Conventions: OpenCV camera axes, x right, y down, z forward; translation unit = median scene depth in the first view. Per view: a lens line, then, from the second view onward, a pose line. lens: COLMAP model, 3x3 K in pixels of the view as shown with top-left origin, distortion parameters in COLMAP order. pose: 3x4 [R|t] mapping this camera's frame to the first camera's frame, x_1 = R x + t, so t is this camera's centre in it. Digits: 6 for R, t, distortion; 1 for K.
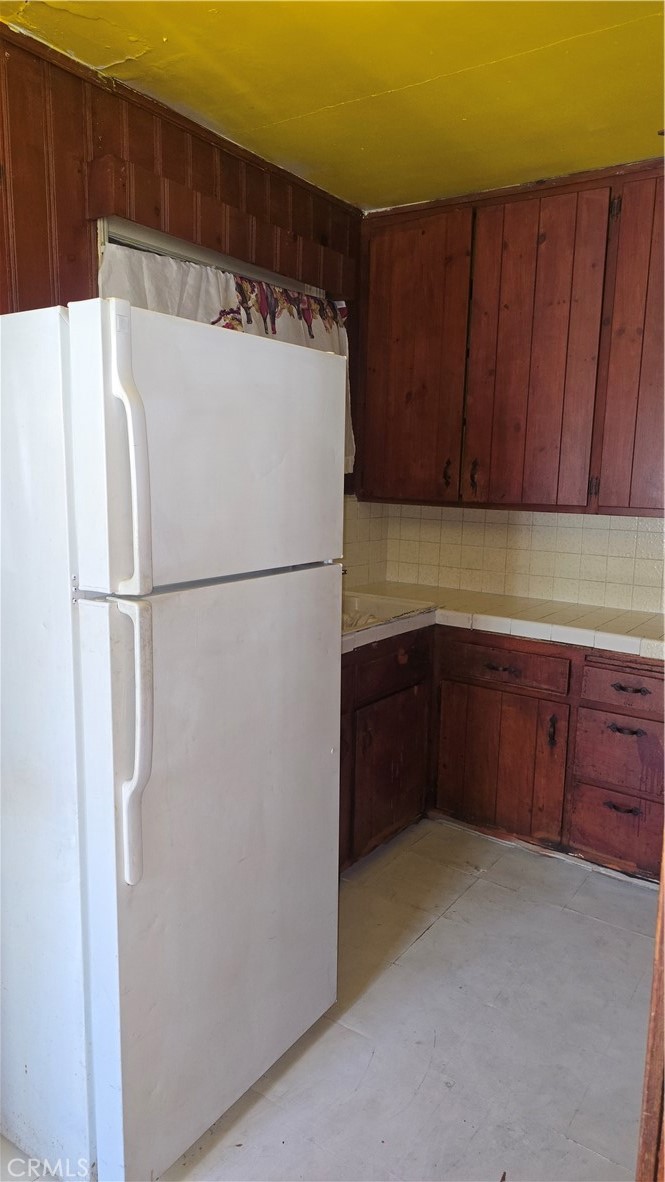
lens RADIAL K [[784.3, 0, 331.2], [0, 784.3, 586.1], [0, 0, 1]] dist [0.041757, -0.044511]
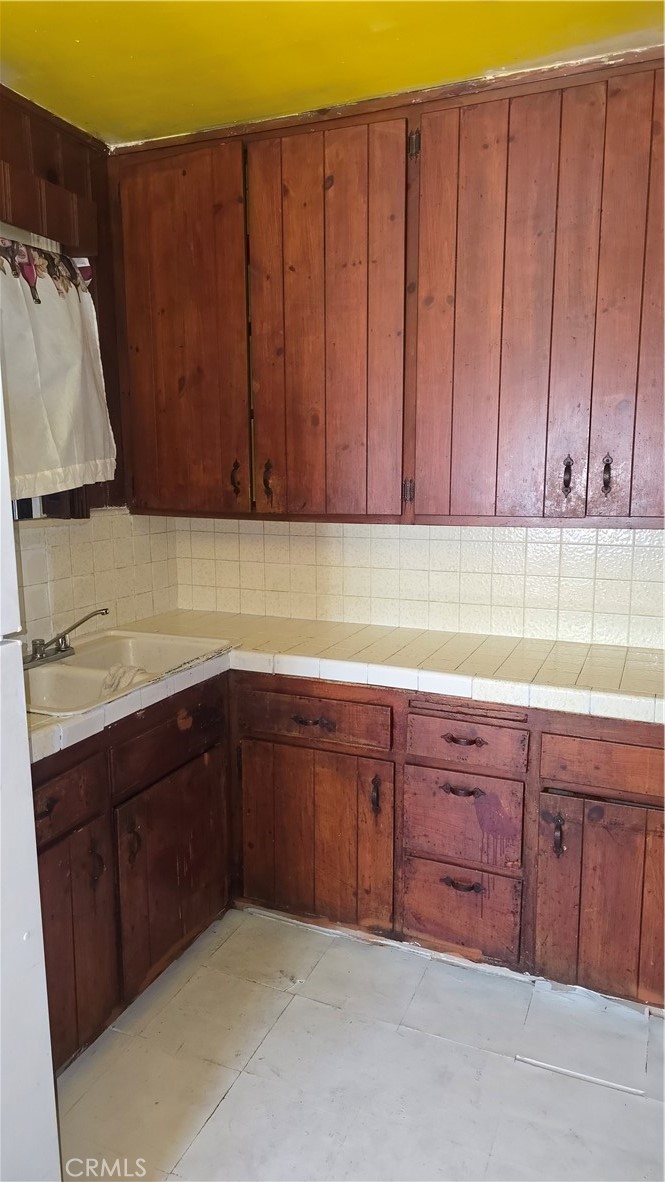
lens RADIAL K [[784.3, 0, 333.0], [0, 784.3, 592.5], [0, 0, 1]] dist [0.041757, -0.044511]
pose [[0.977565, -0.059593, 0.202030, 0.084525], [0.056688, 0.998189, 0.020139, -0.041620], [-0.202865, -0.008235, 0.979172, 0.213220]]
